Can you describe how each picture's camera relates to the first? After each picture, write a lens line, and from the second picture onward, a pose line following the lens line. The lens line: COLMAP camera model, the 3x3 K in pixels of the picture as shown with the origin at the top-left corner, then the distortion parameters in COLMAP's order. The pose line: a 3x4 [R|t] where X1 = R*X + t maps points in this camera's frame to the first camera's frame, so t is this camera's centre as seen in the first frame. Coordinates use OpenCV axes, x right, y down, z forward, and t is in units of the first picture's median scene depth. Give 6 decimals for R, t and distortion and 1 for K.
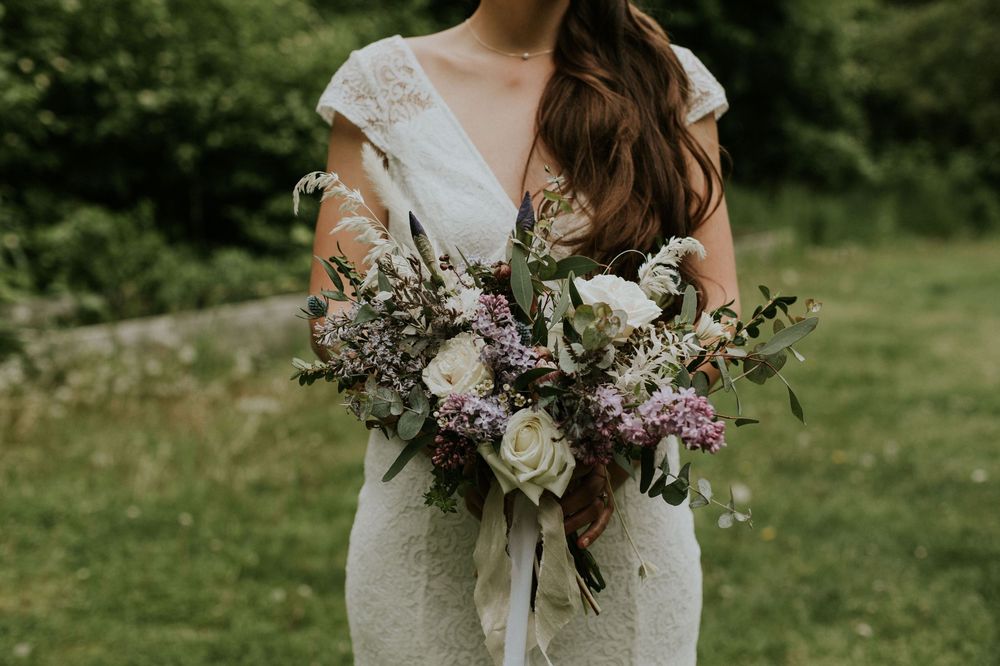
lens RADIAL K [[1446.3, 0, 506.1], [0, 1446.3, 382.8], [0, 0, 1]] dist [0.001478, 0.000000]
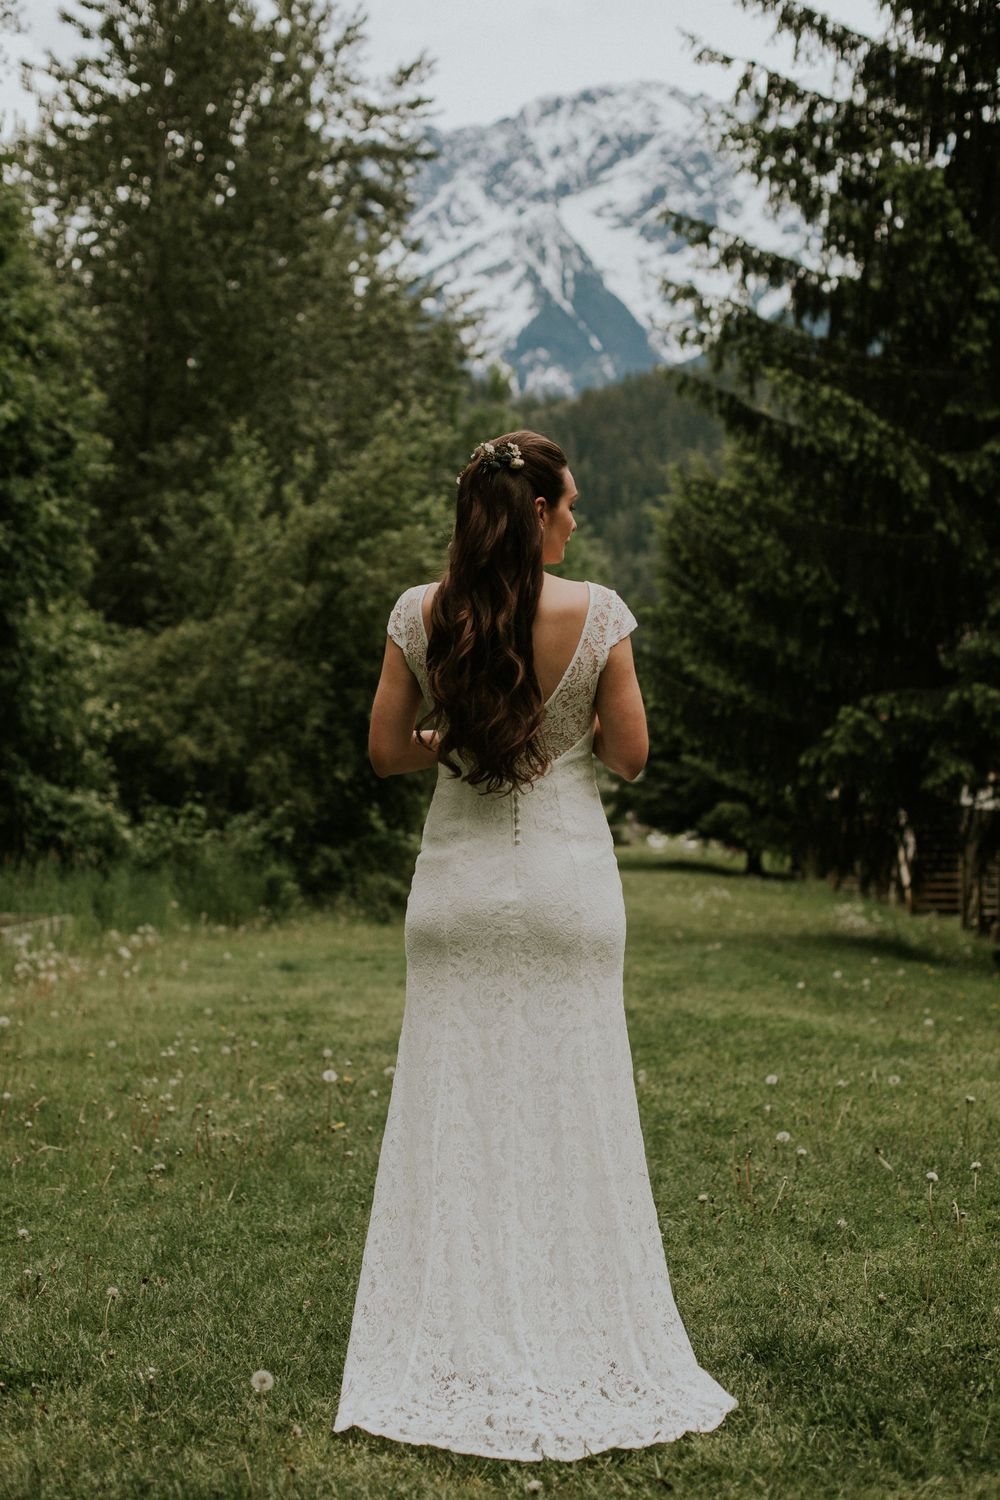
lens RADIAL K [[2275.2, 0, 485.9], [0, 2275.2, 758.4], [0, 0, 1]] dist [-0.123591, 0.000000]
pose [[0.898829, -0.006419, 0.438252, -1.303016], [0.092316, 0.980235, -0.174975, 0.442482], [-0.428467, 0.197730, 0.881657, -1.460155]]
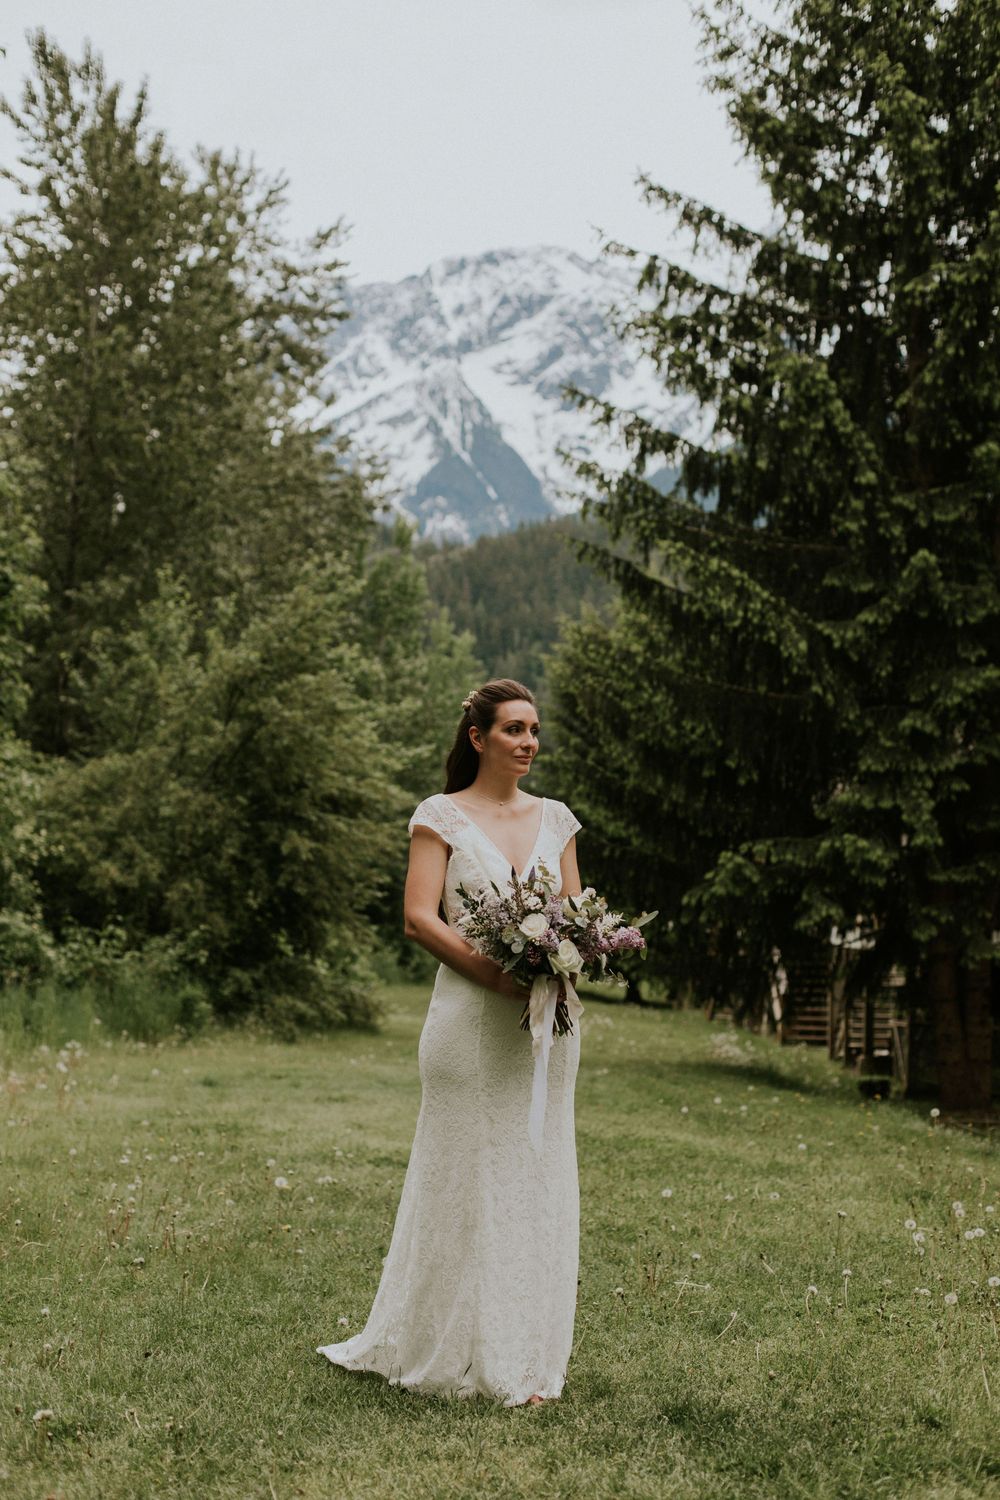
lens RADIAL K [[2169.4, 0, 495.9], [0, 2169.4, 753.2], [0, 0, 1]] dist [0.001478, 0.000000]
pose [[0.873315, 0.045288, 0.485047, -1.610483], [0.077317, 0.970164, -0.229789, 0.466730], [-0.480982, 0.238181, 0.843757, -1.827884]]
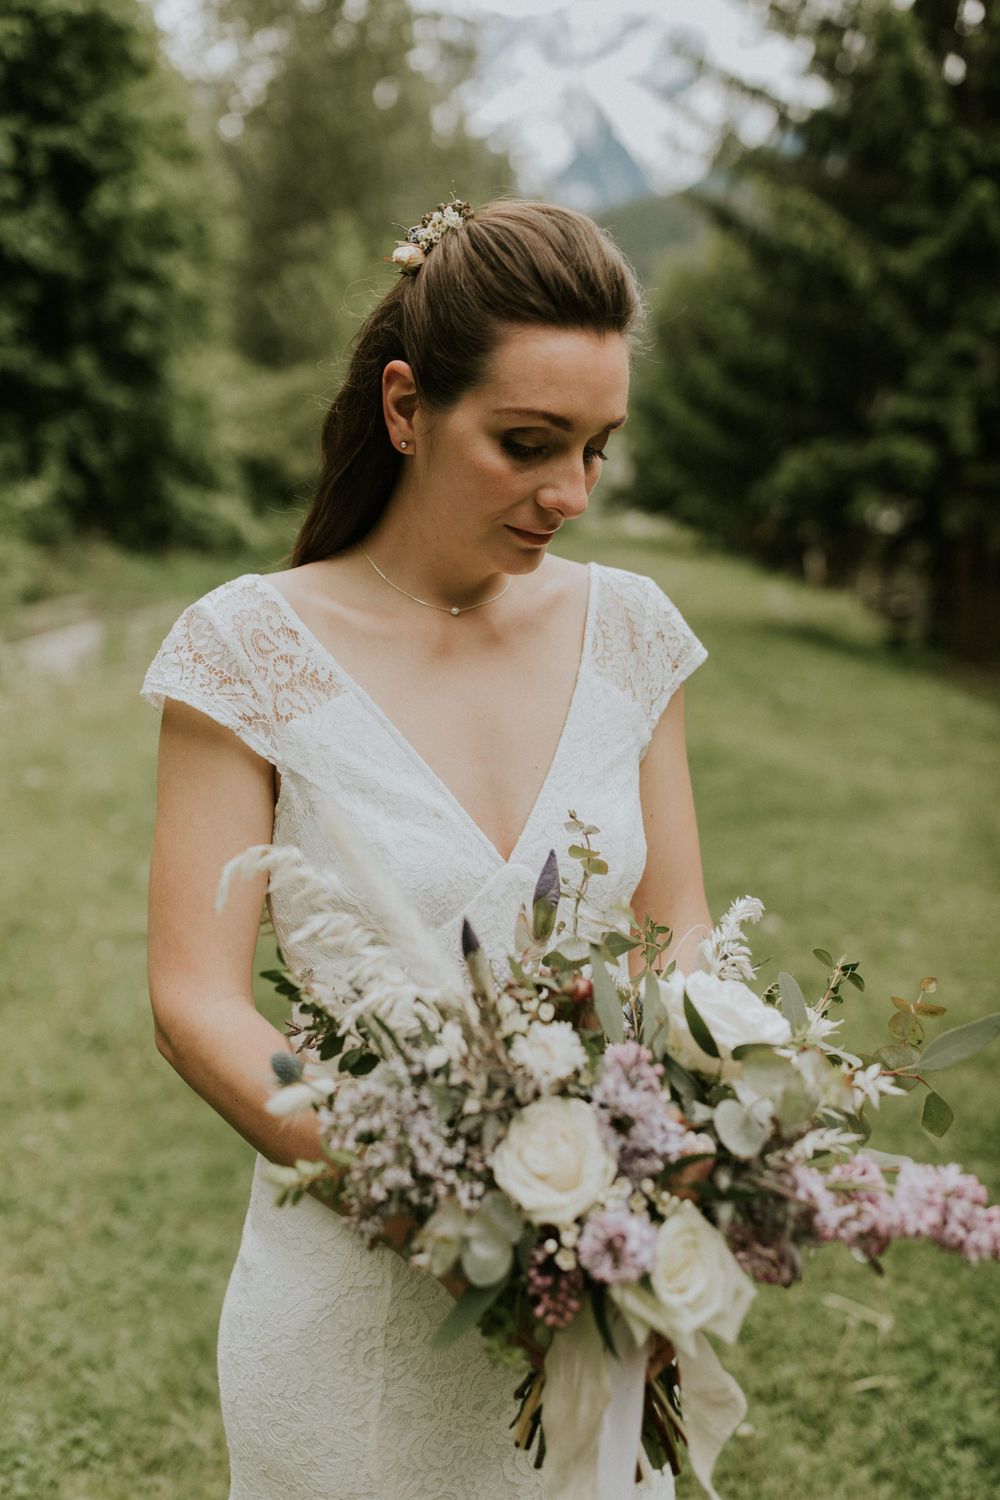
lens RADIAL K [[1434.0, 0, 503.2], [0, 1434.0, 759.5], [0, 0, 1]] dist [0.006187, 0.000000]
pose [[0.906467, -0.072181, 0.416062, -0.262401], [0.065345, 0.997391, 0.030668, -0.174800], [-0.417190, -0.000612, 0.908819, 0.359491]]
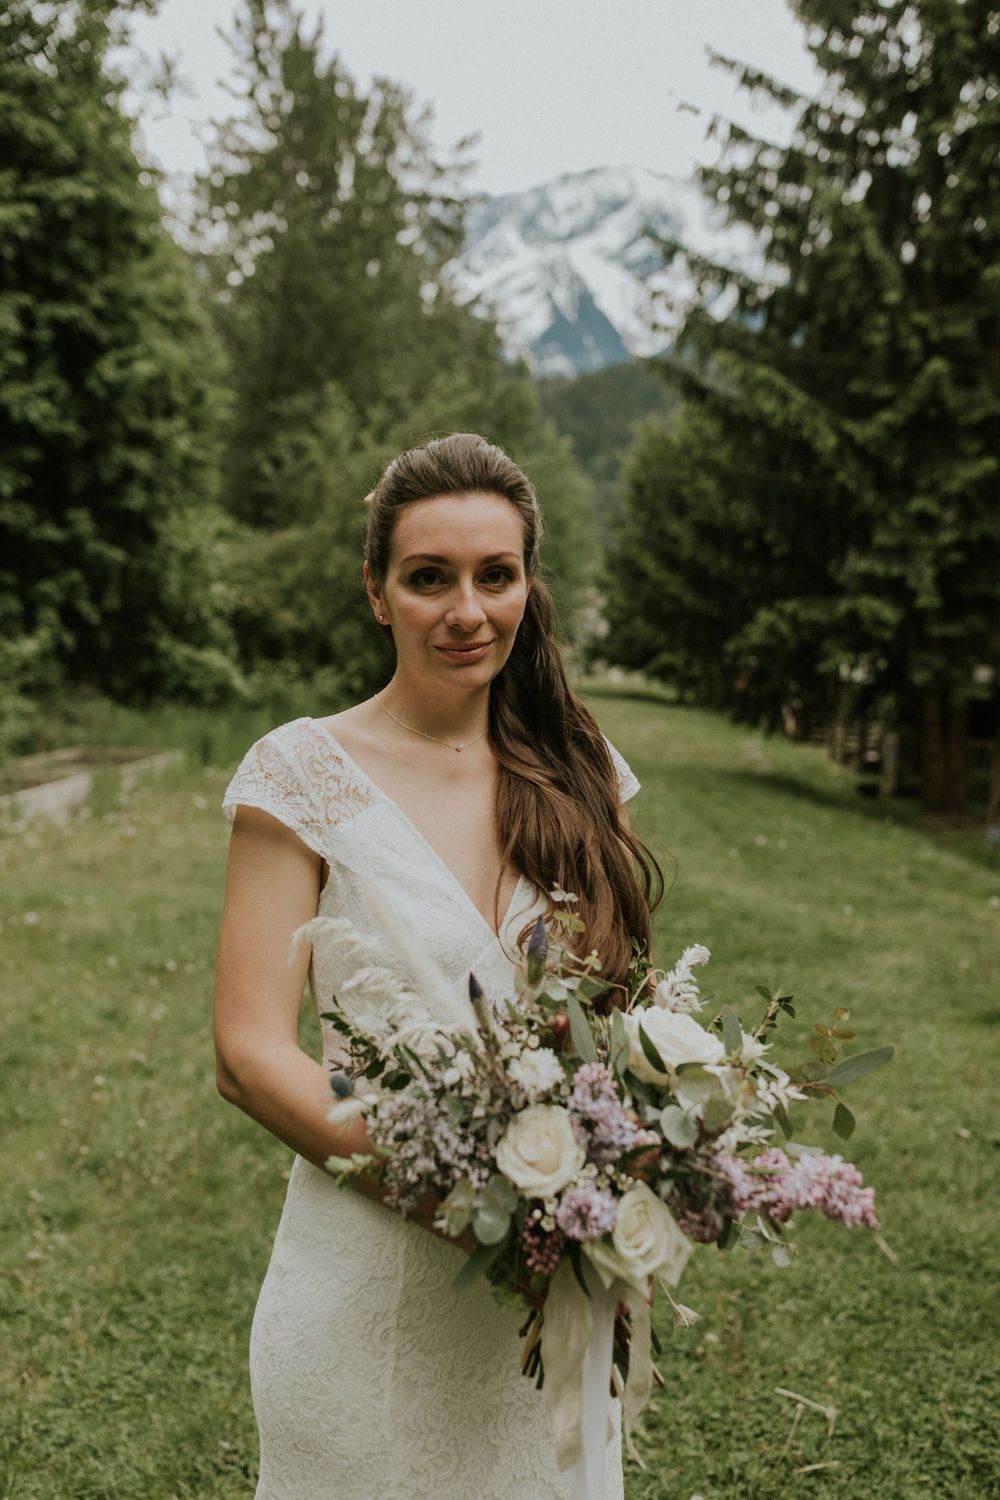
lens RADIAL K [[1434.0, 0, 493.3], [0, 1434.0, 754.2], [0, 0, 1]] dist [0.006187, 0.000000]
pose [[0.903192, -0.022534, 0.428645, -0.357925], [0.061167, 0.995186, -0.076567, -0.149874], [-0.424856, 0.095374, 0.900223, 0.184404]]
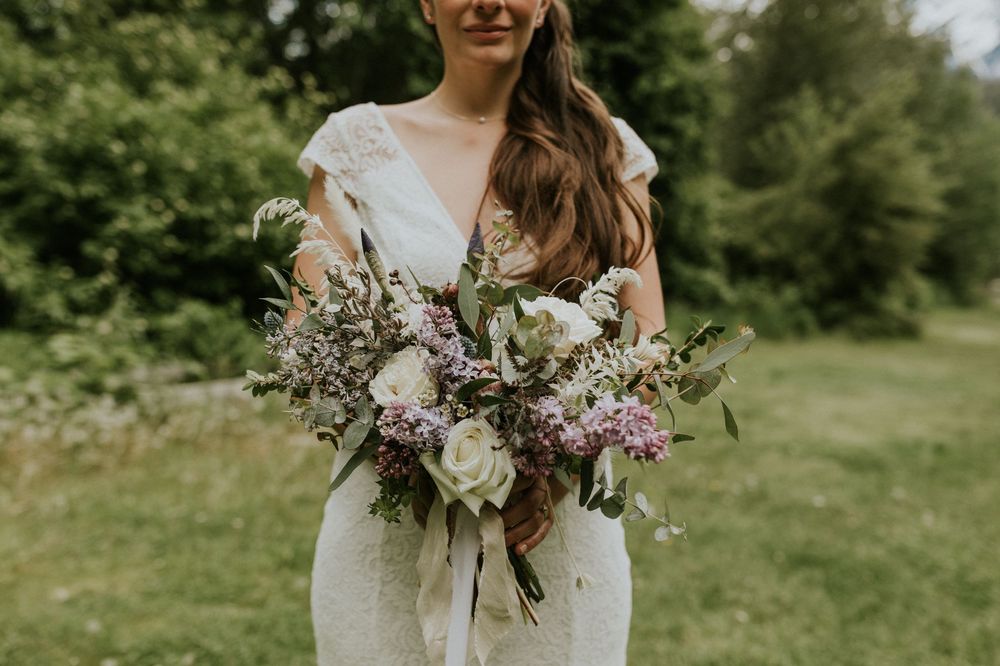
lens RADIAL K [[956.0, 0, 495.0], [0, 956.0, 340.9], [0, 0, 1]] dist [0.006187, 0.000000]
pose [[0.999804, 0.017911, 0.008409, 0.021166], [-0.017001, 0.995035, -0.098061, 0.023171], [-0.010123, 0.097899, 0.995145, 0.267661]]
